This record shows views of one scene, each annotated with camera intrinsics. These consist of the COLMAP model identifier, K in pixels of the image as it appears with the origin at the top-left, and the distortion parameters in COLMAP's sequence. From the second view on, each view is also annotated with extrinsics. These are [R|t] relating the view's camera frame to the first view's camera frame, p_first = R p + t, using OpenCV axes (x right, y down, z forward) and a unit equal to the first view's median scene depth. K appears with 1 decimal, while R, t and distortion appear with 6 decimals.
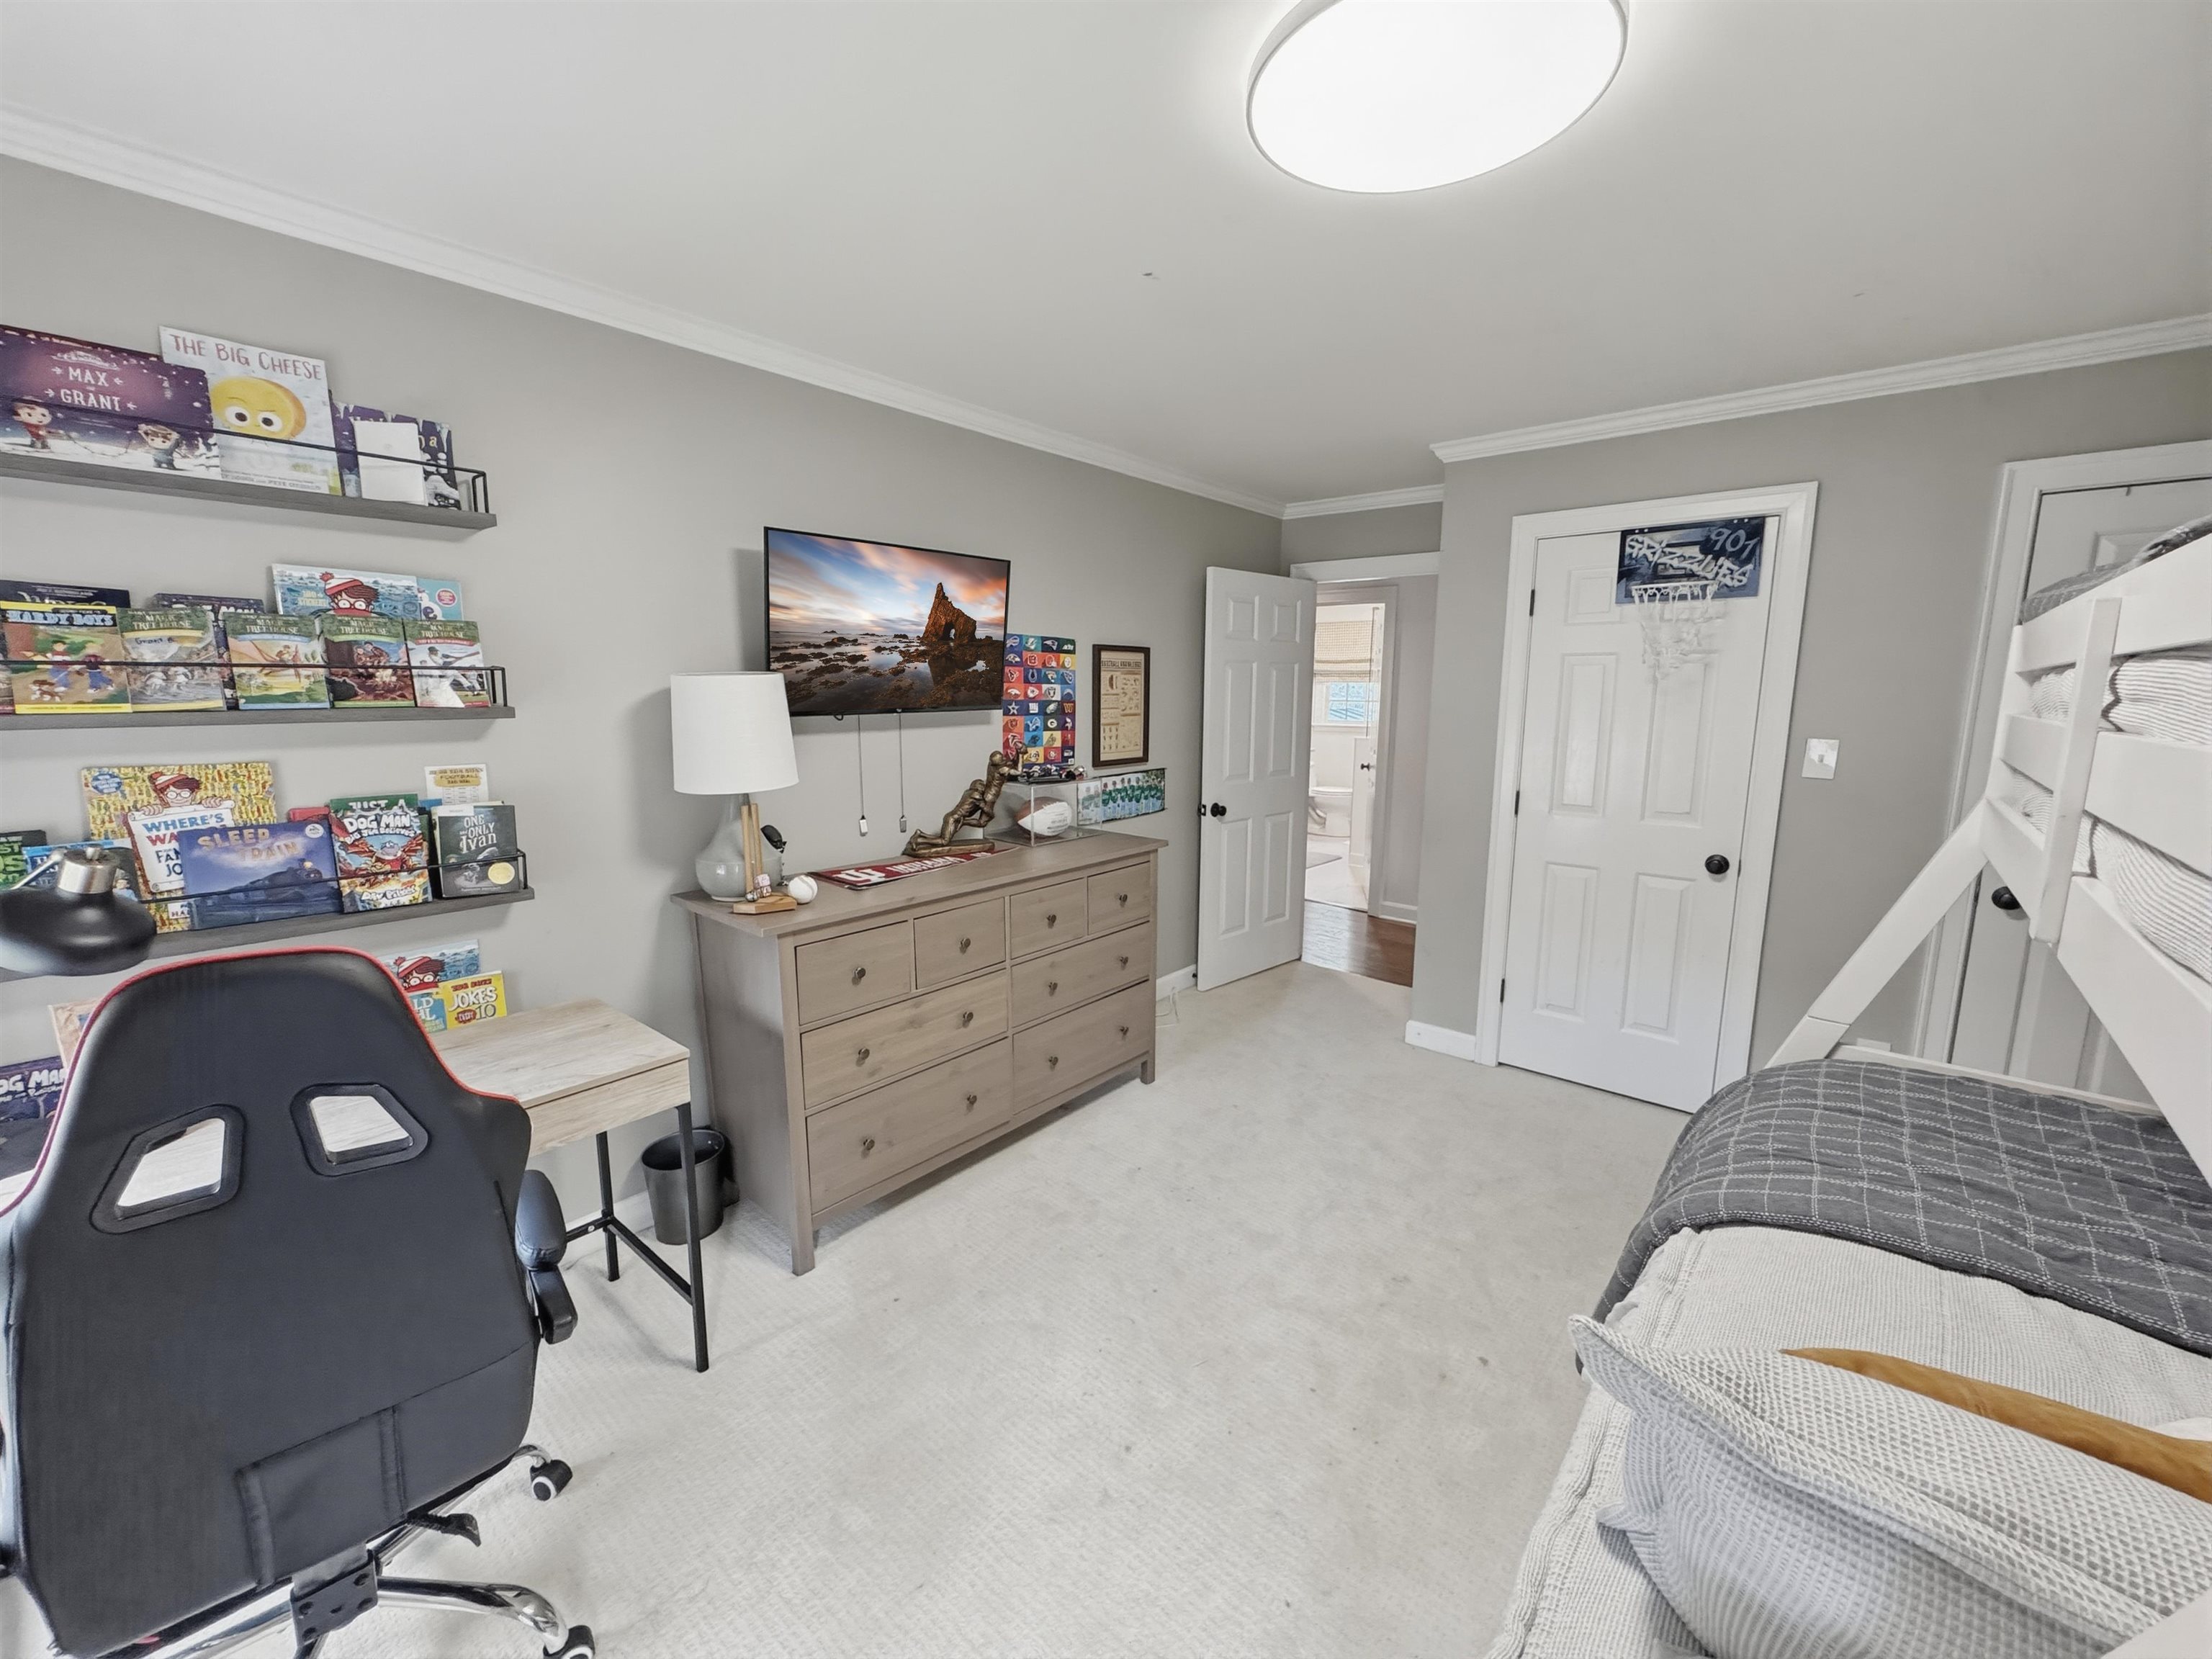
lens RADIAL K [[884.6, 0, 1104.4], [0, 884.6, 822.7], [0, 0, 1]] dist [-0.000906, -0.000879]
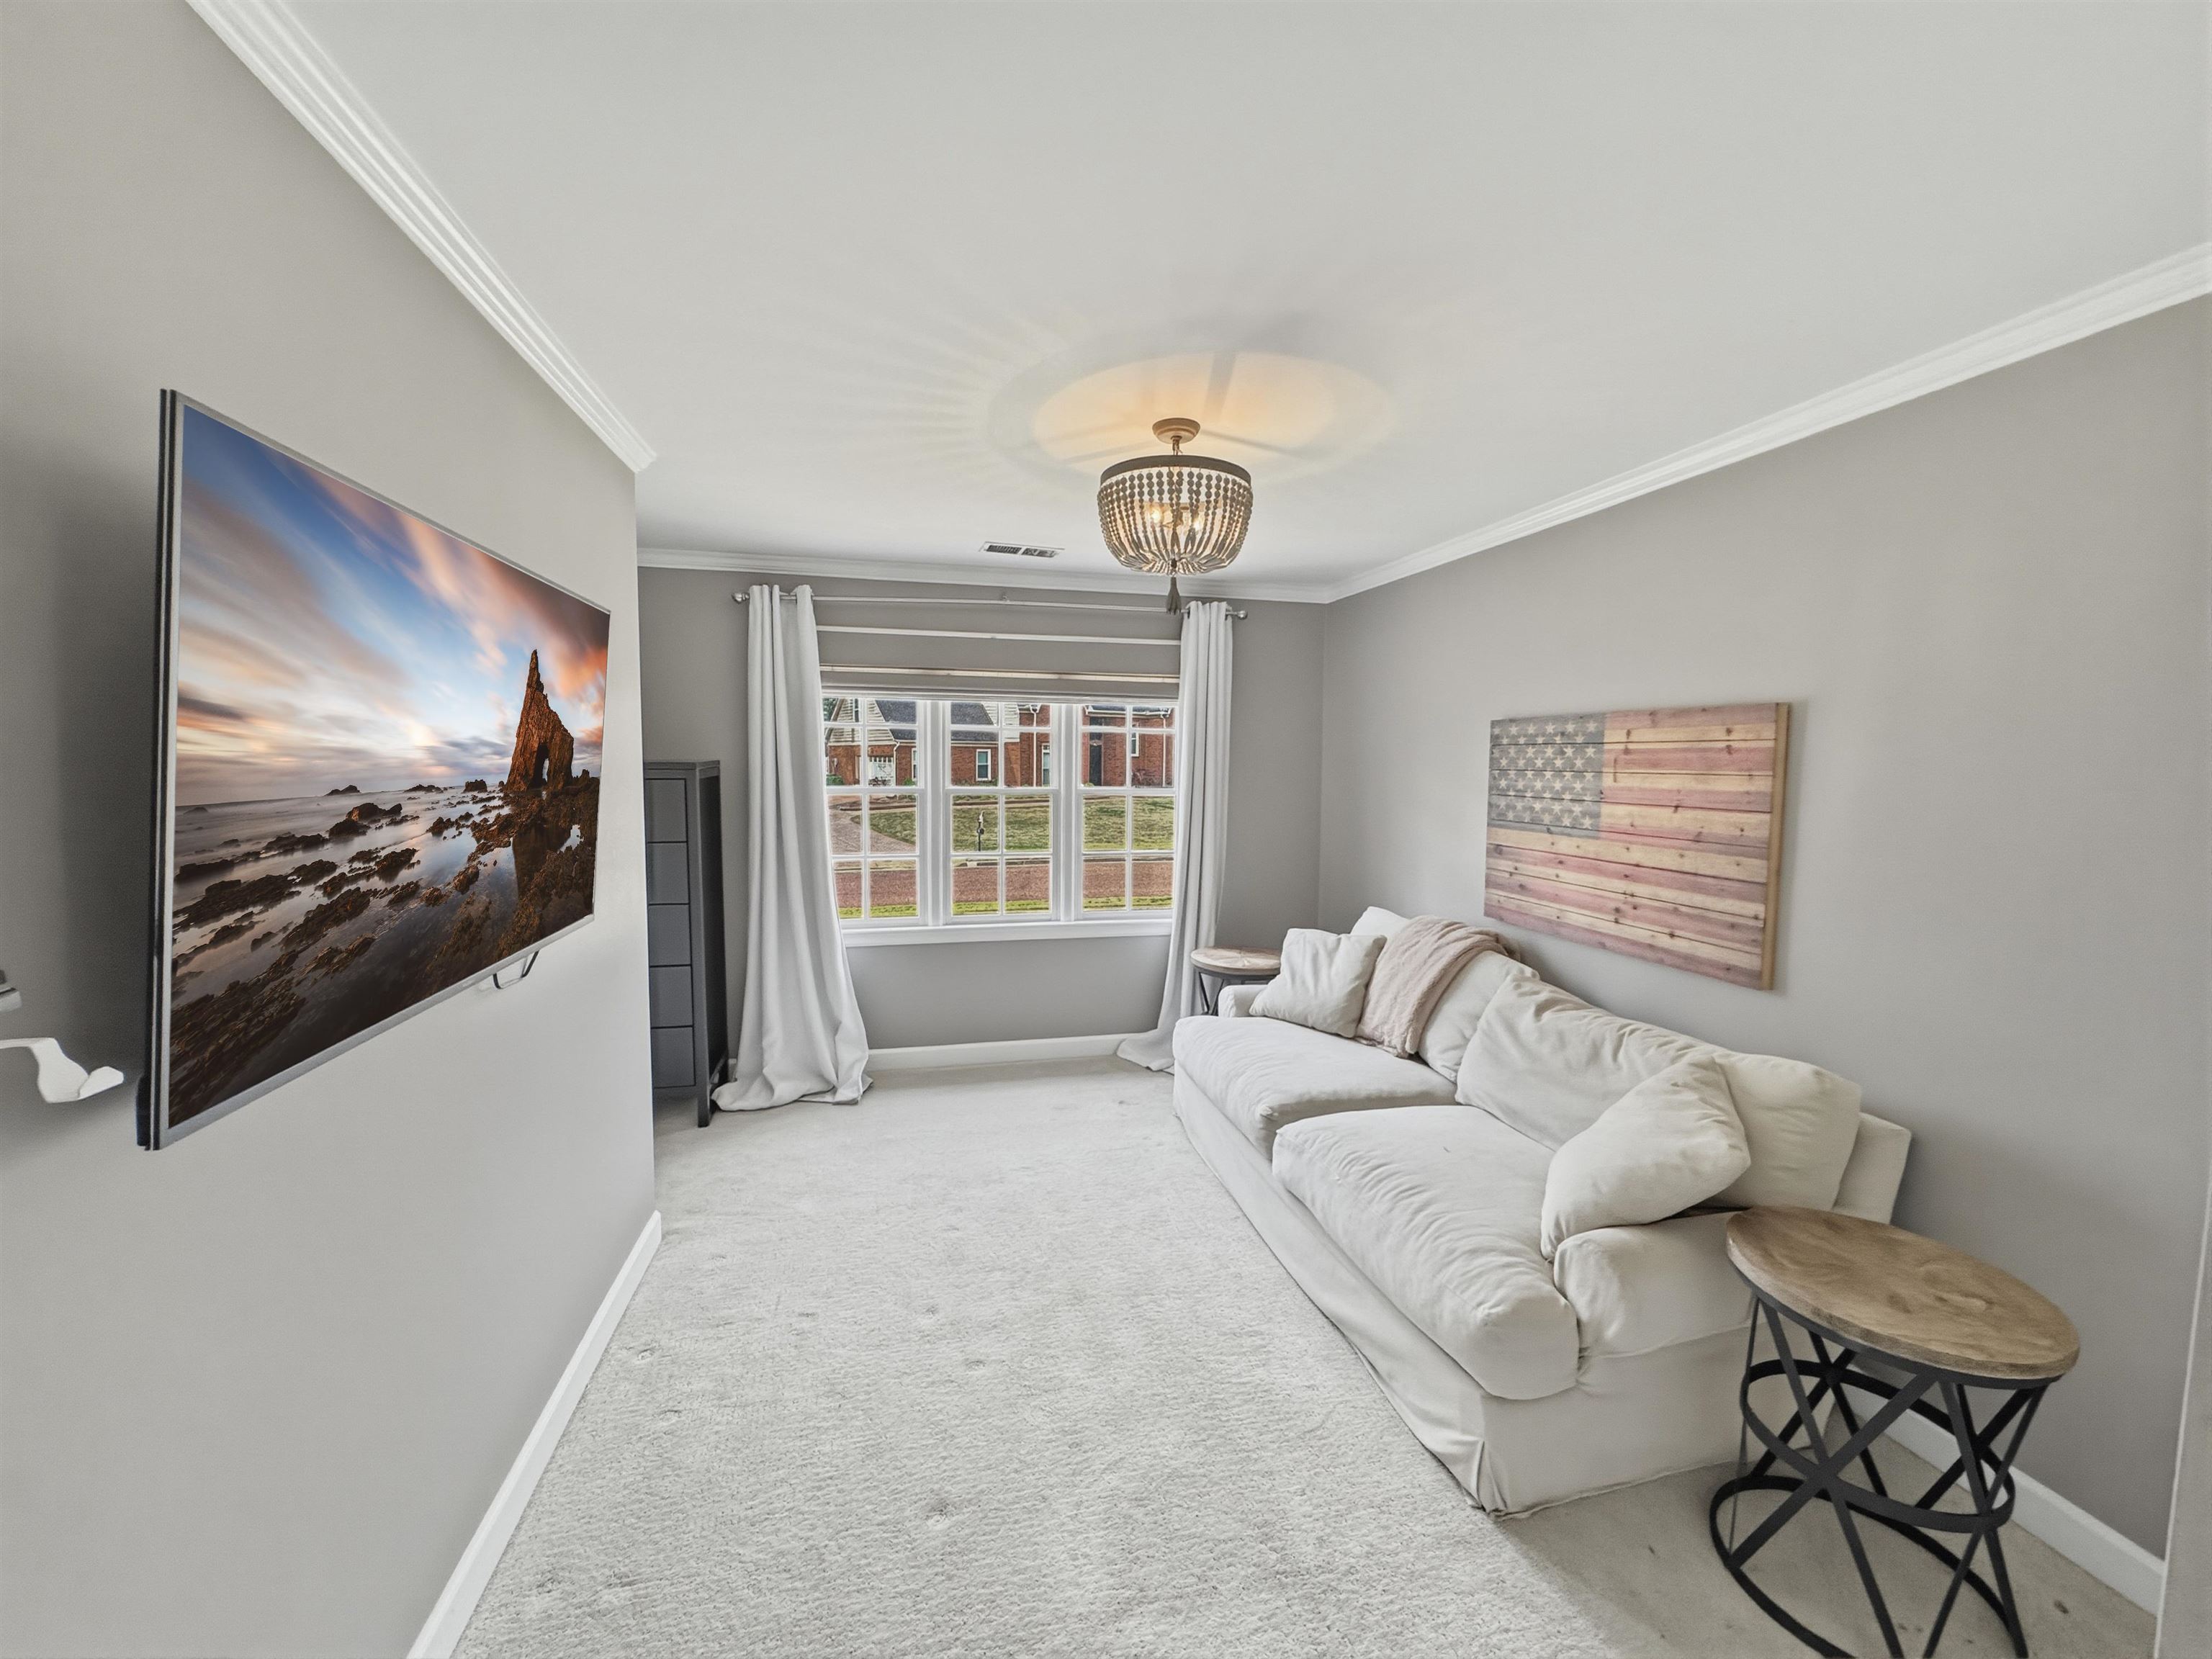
lens RADIAL K [[884.6, 0, 1101.2], [0, 884.6, 829.1], [0, 0, 1]] dist [-0.000906, -0.000879]
pose [[0.595859, -0.060553, 0.800803, -0.390148], [0.124977, 0.991997, -0.017982, -0.160801], [-0.793305, 0.110797, 0.598658, 0.599579]]
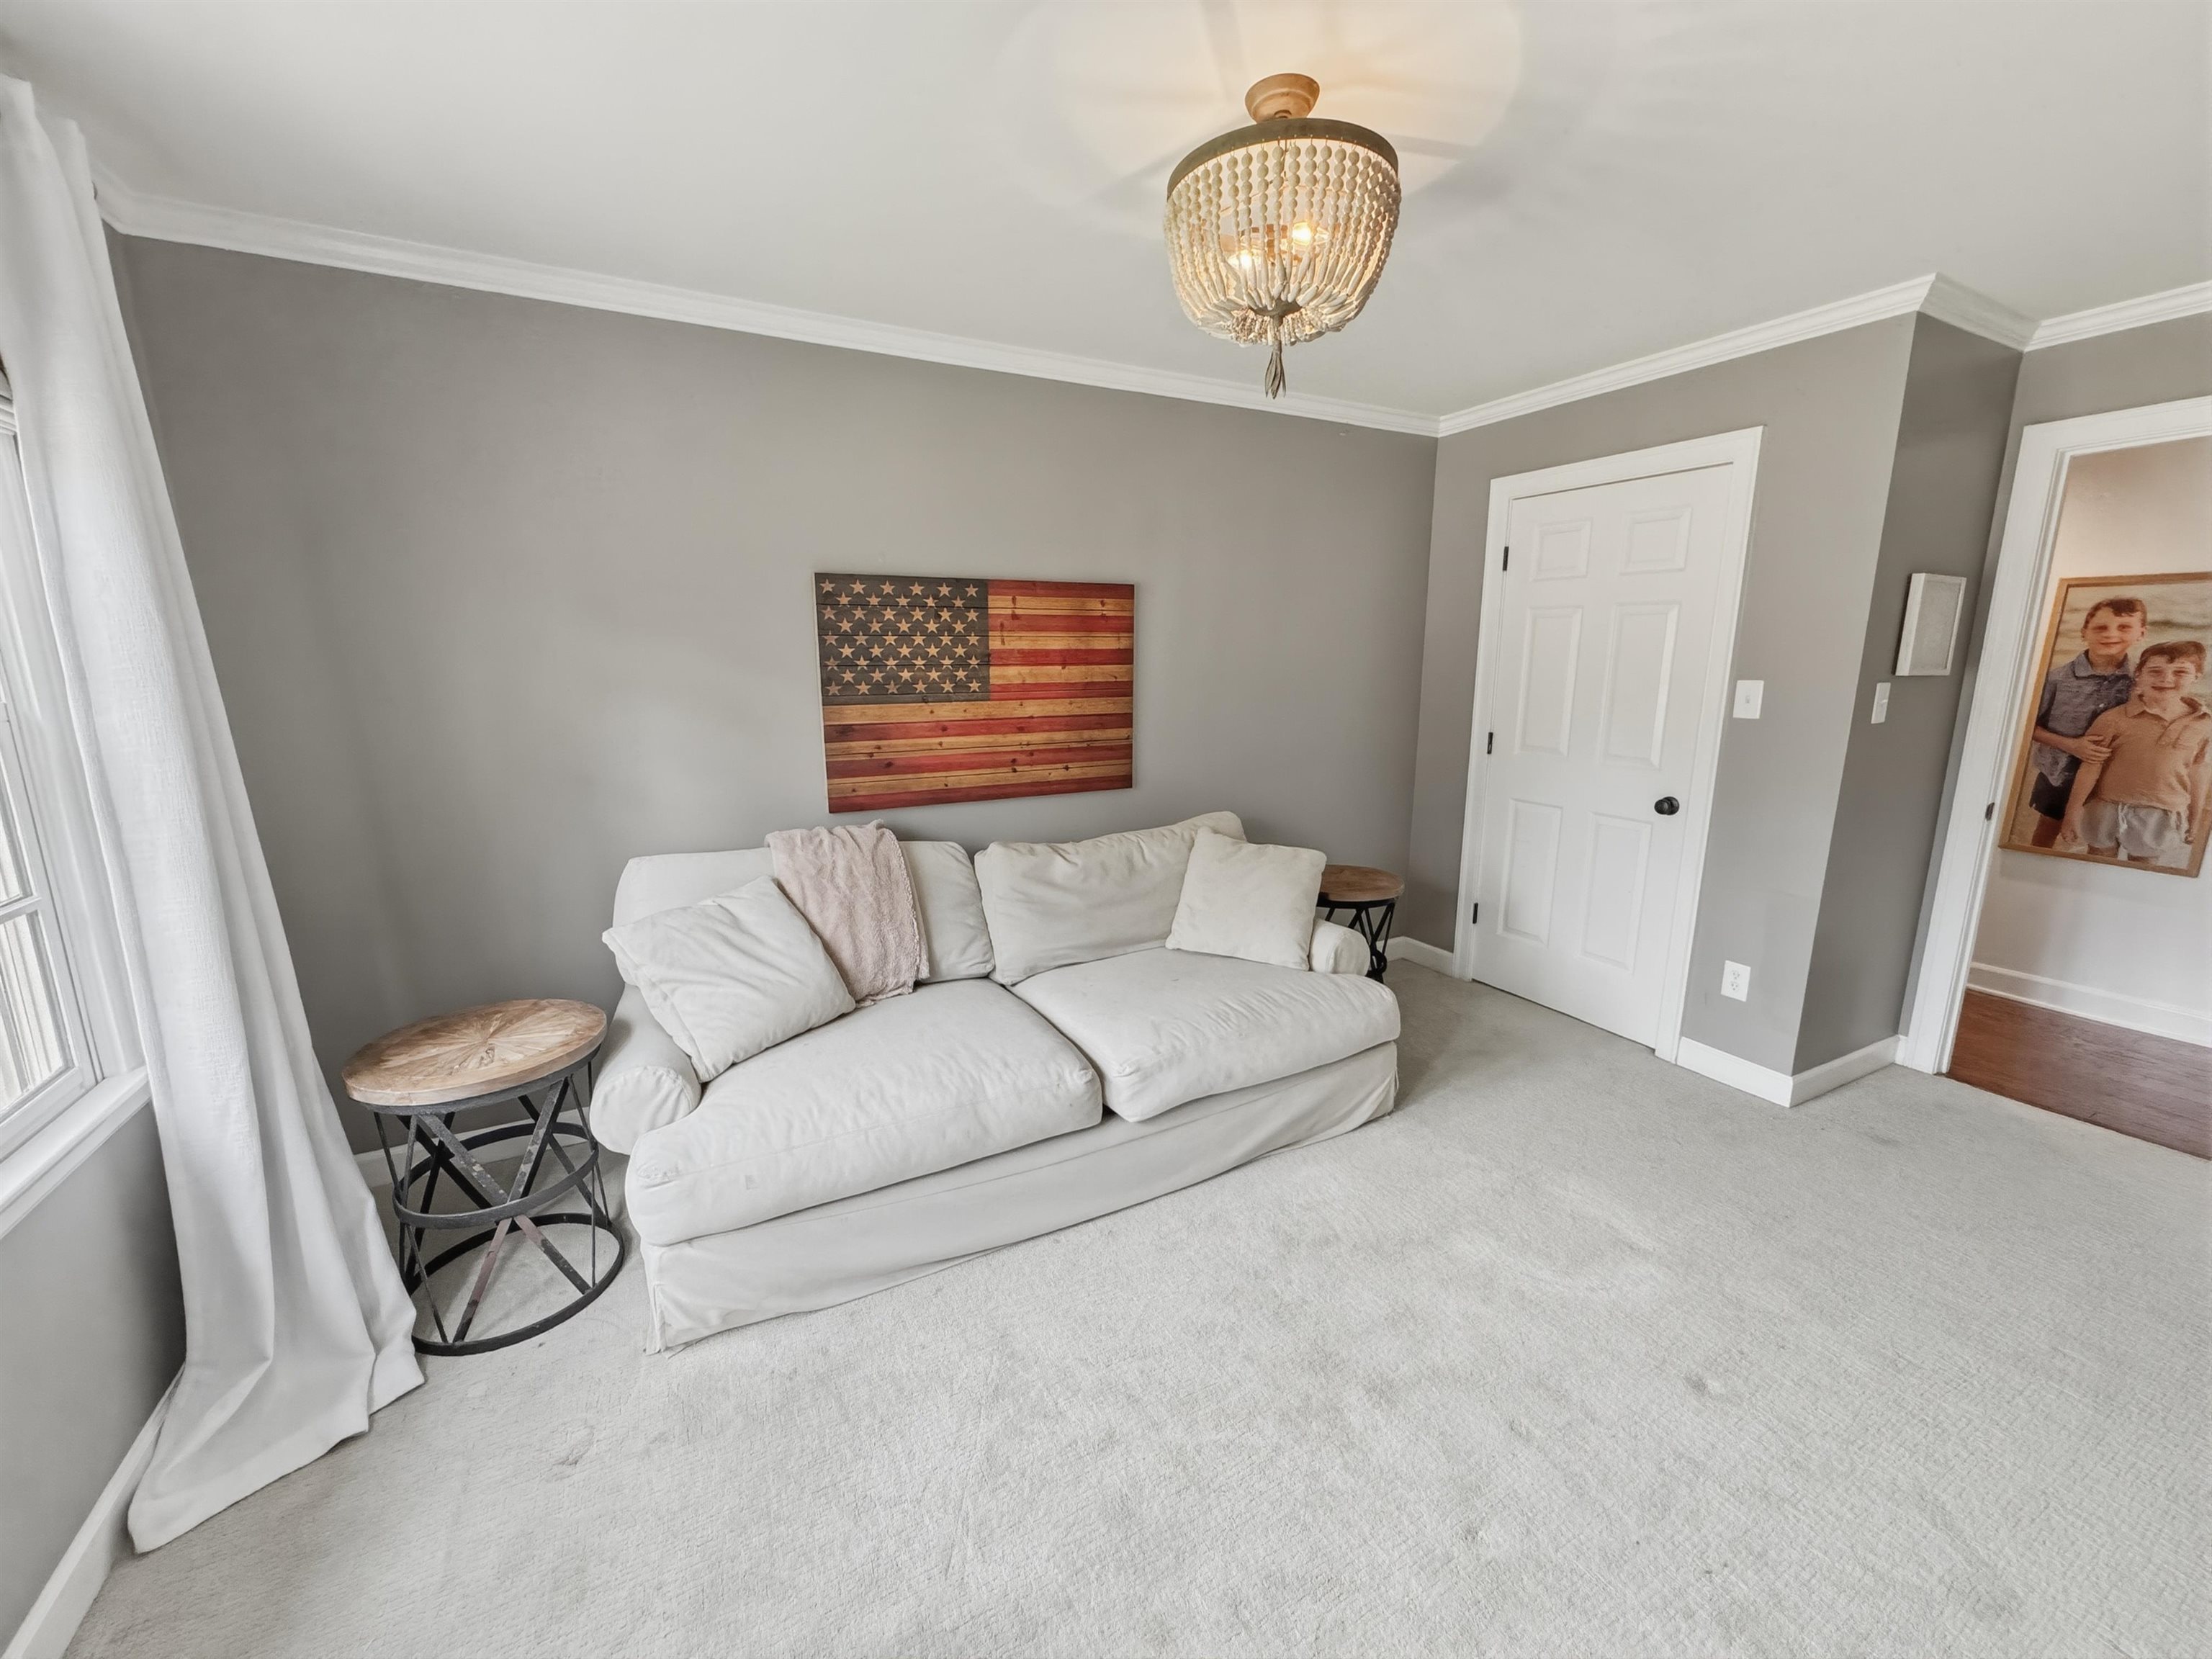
lens RADIAL K [[884.6, 0, 1099.6], [0, 884.6, 827.2], [0, 0, 1]] dist [-0.000906, -0.000879]
pose [[-0.925356, -0.075393, 0.371527, -0.203134], [0.062742, 0.936053, 0.346221, -0.208671], [-0.373872, 0.343688, -0.861451, 0.933722]]
